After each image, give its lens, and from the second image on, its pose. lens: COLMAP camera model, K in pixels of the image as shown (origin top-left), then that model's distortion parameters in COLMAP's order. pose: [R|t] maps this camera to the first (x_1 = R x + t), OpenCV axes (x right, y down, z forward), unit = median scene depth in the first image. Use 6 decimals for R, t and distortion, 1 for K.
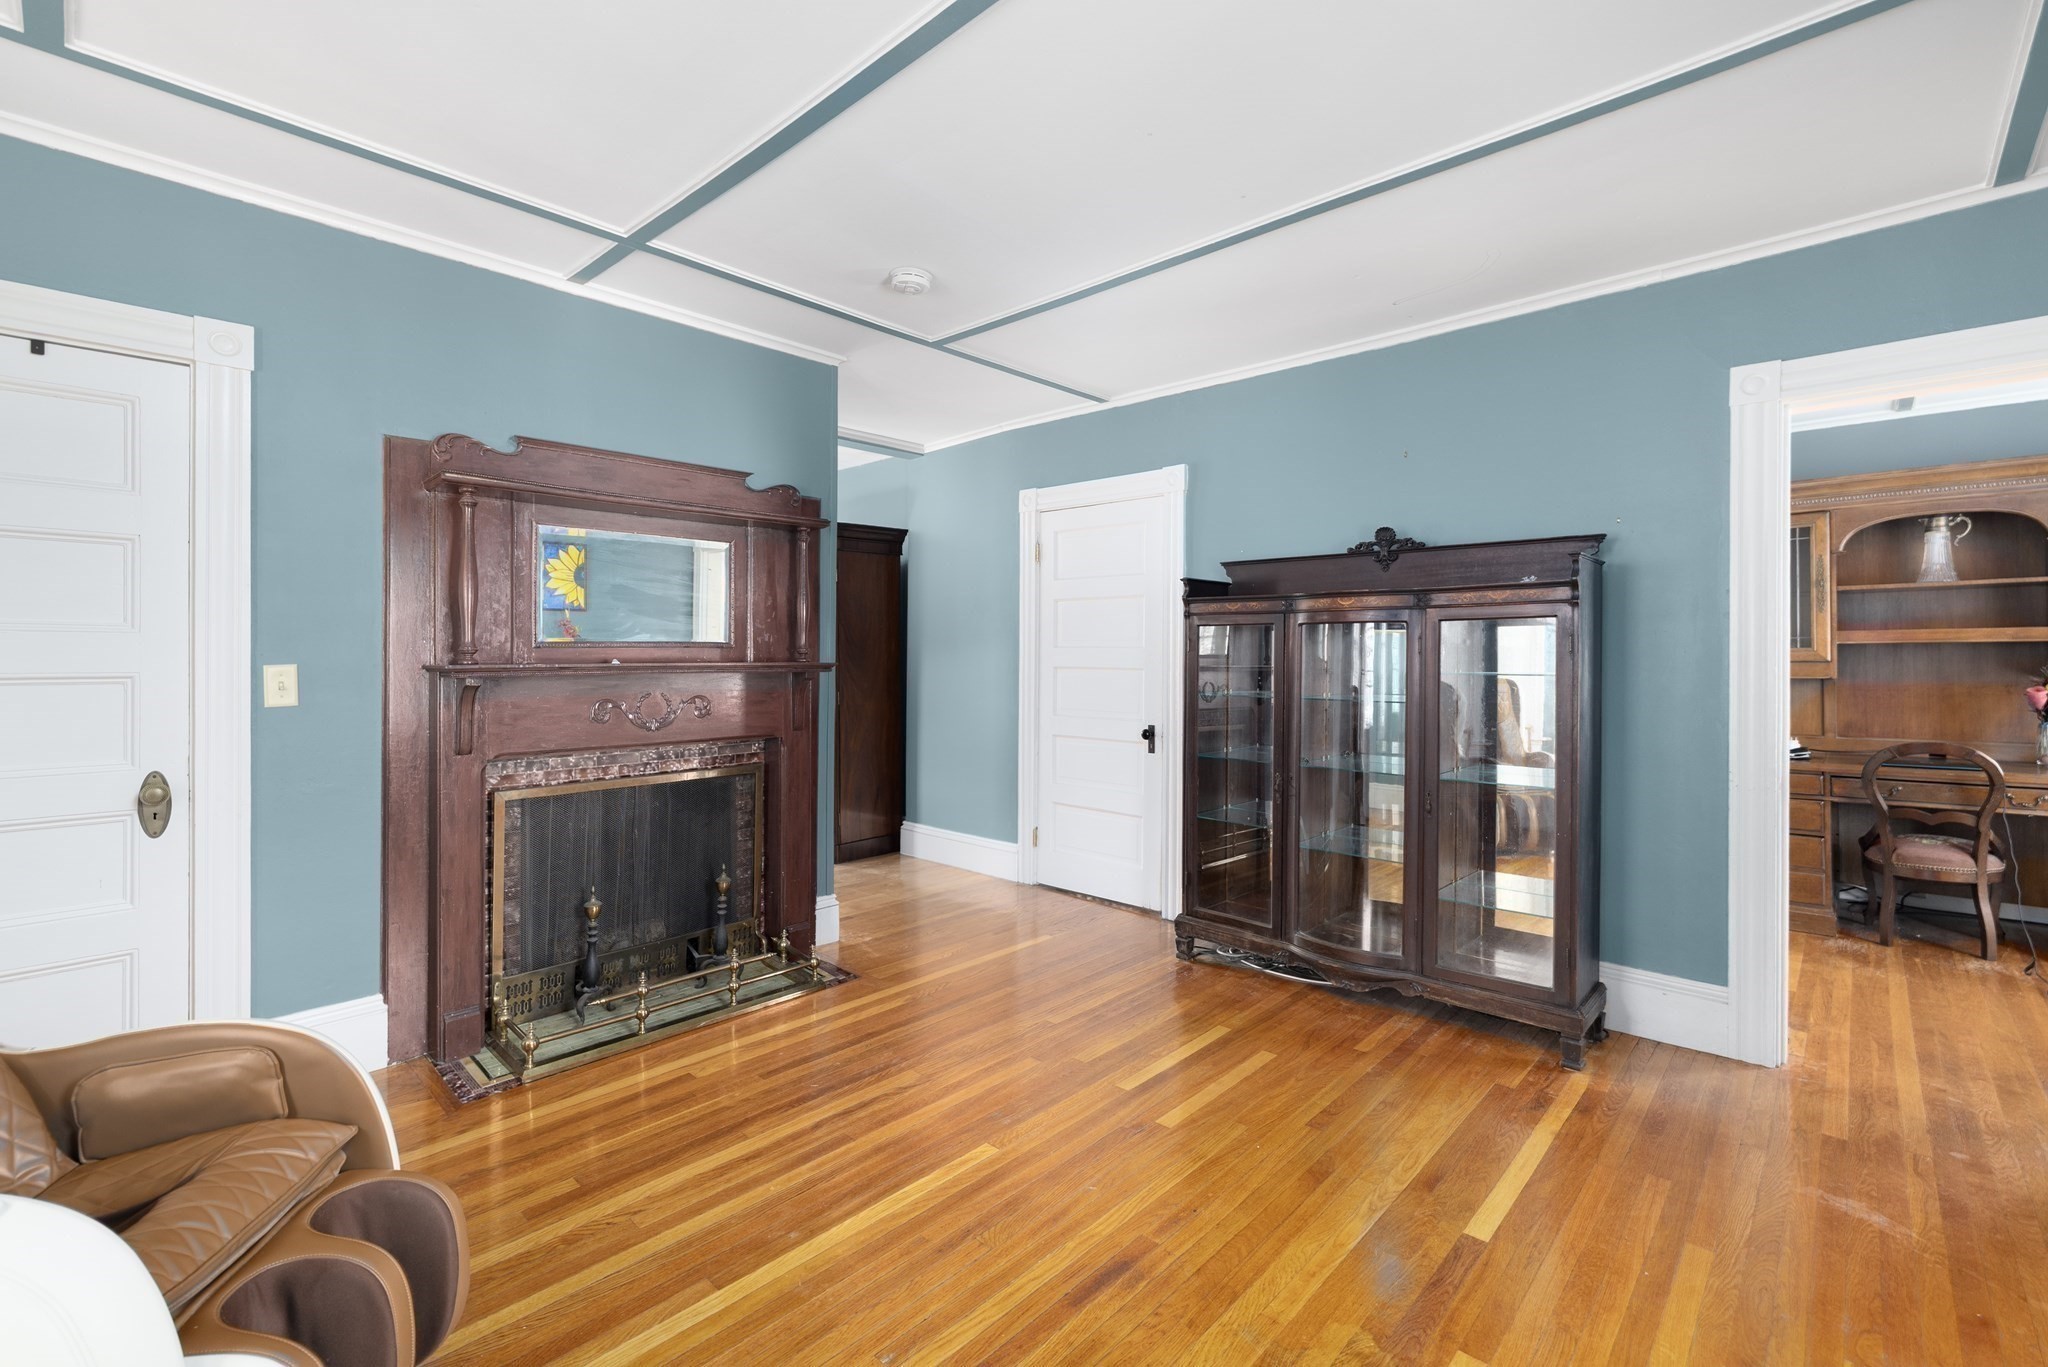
lens RADIAL K [[885.2, 0, 1018.4], [0, 885.2, 647.9], [0, 0, 1]] dist [-0.001960, 0.000023]
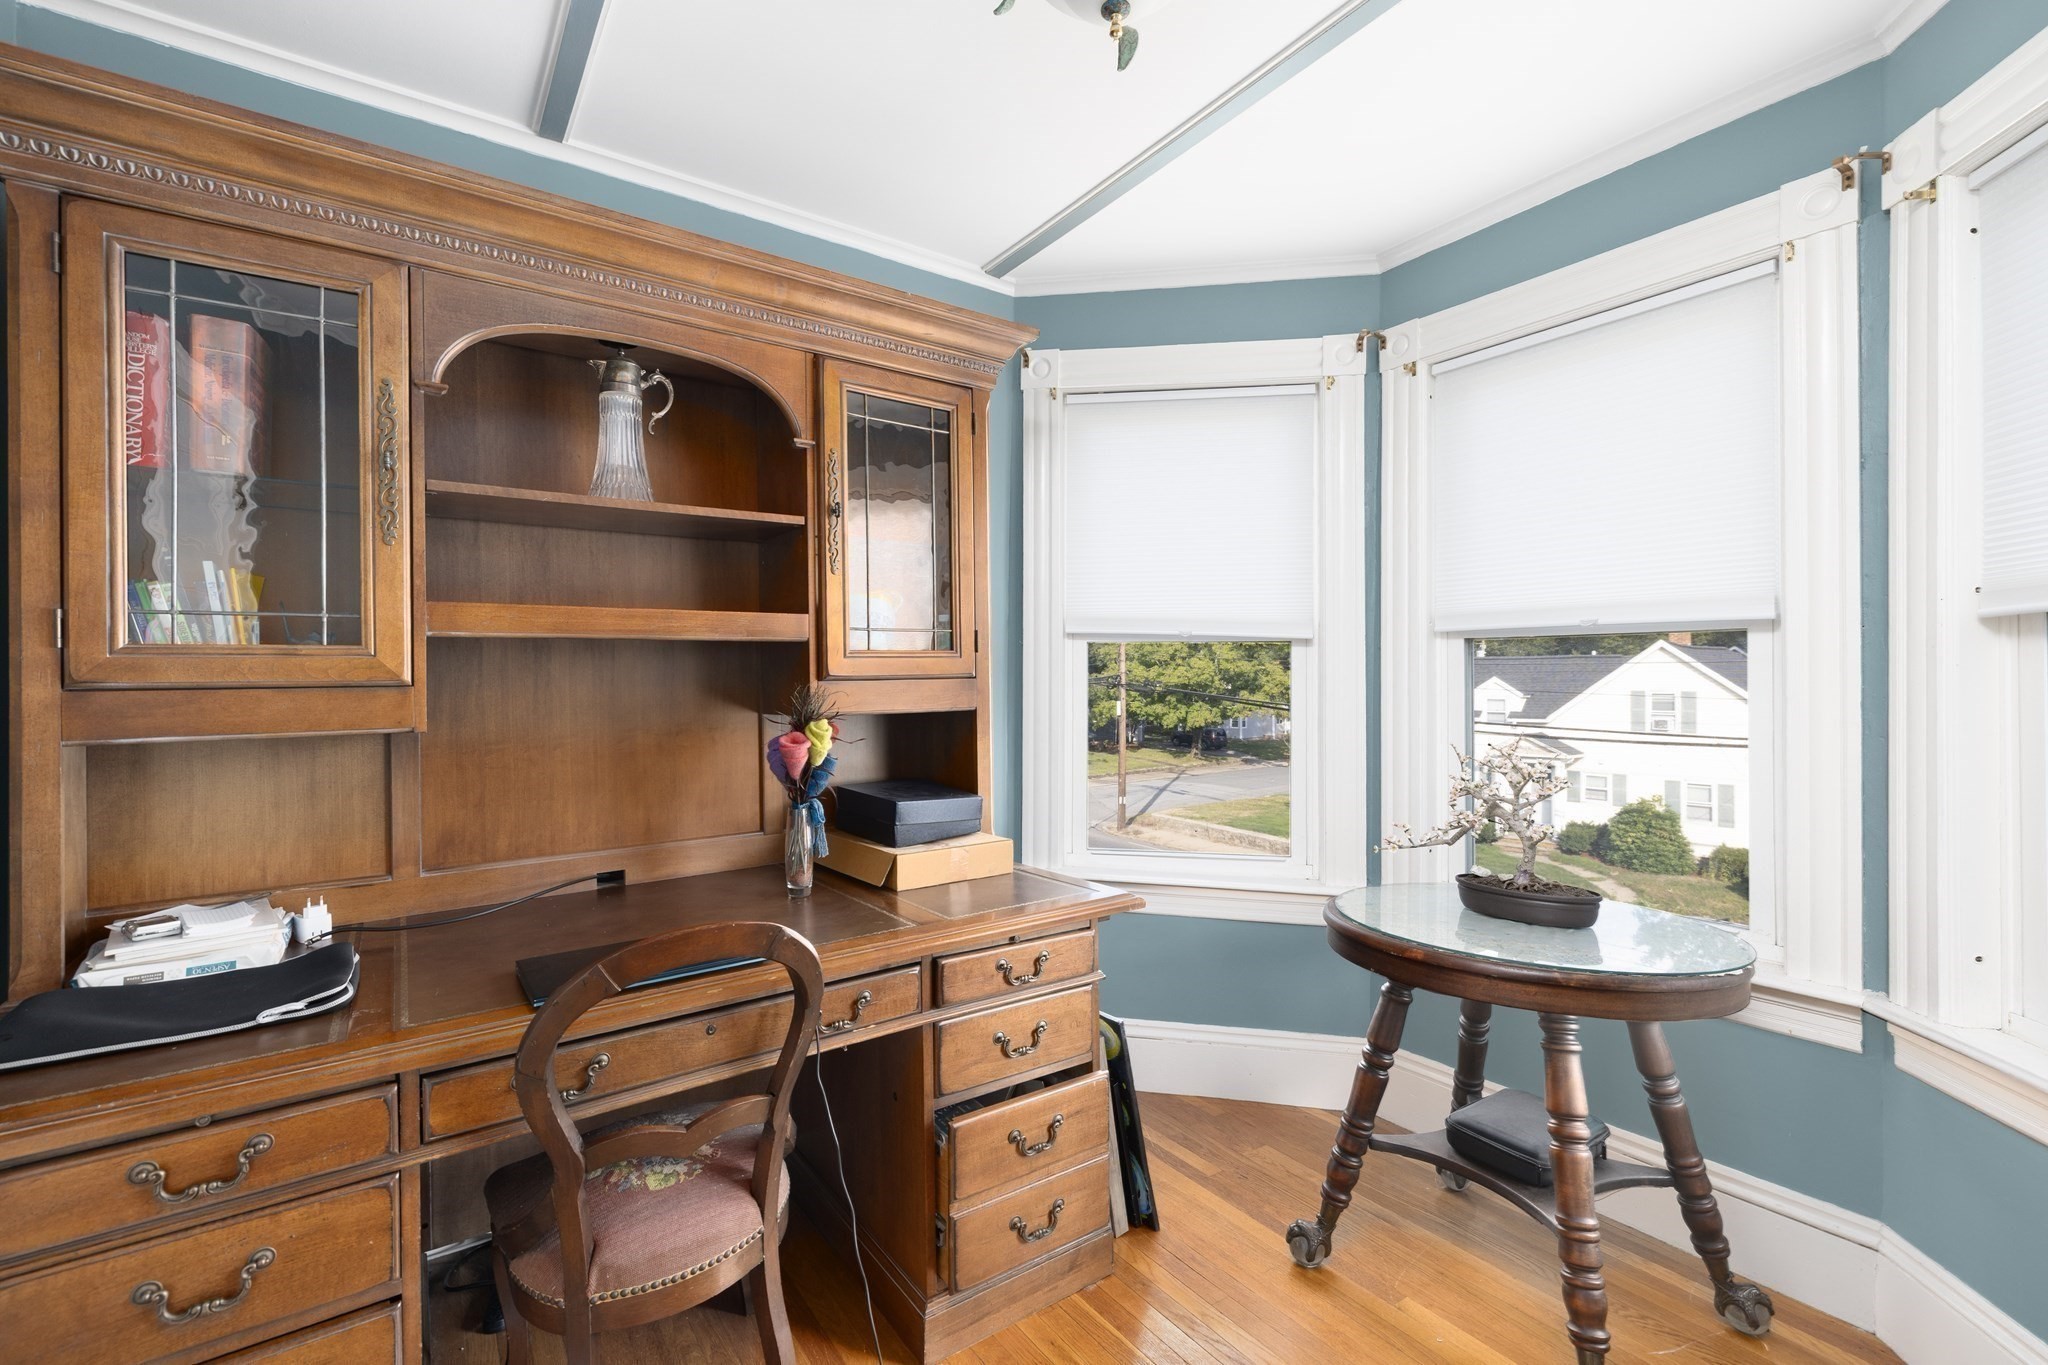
lens RADIAL K [[885.2, 0, 1025.2], [0, 885.2, 679.0], [0, 0, 1]] dist [-0.001960, 0.000023]
pose [[0.196940, -0.001023, 0.980415, 0.620455], [-0.004155, 0.999990, 0.001878, 0.011826], [-0.980407, -0.004443, 0.196934, 0.689442]]
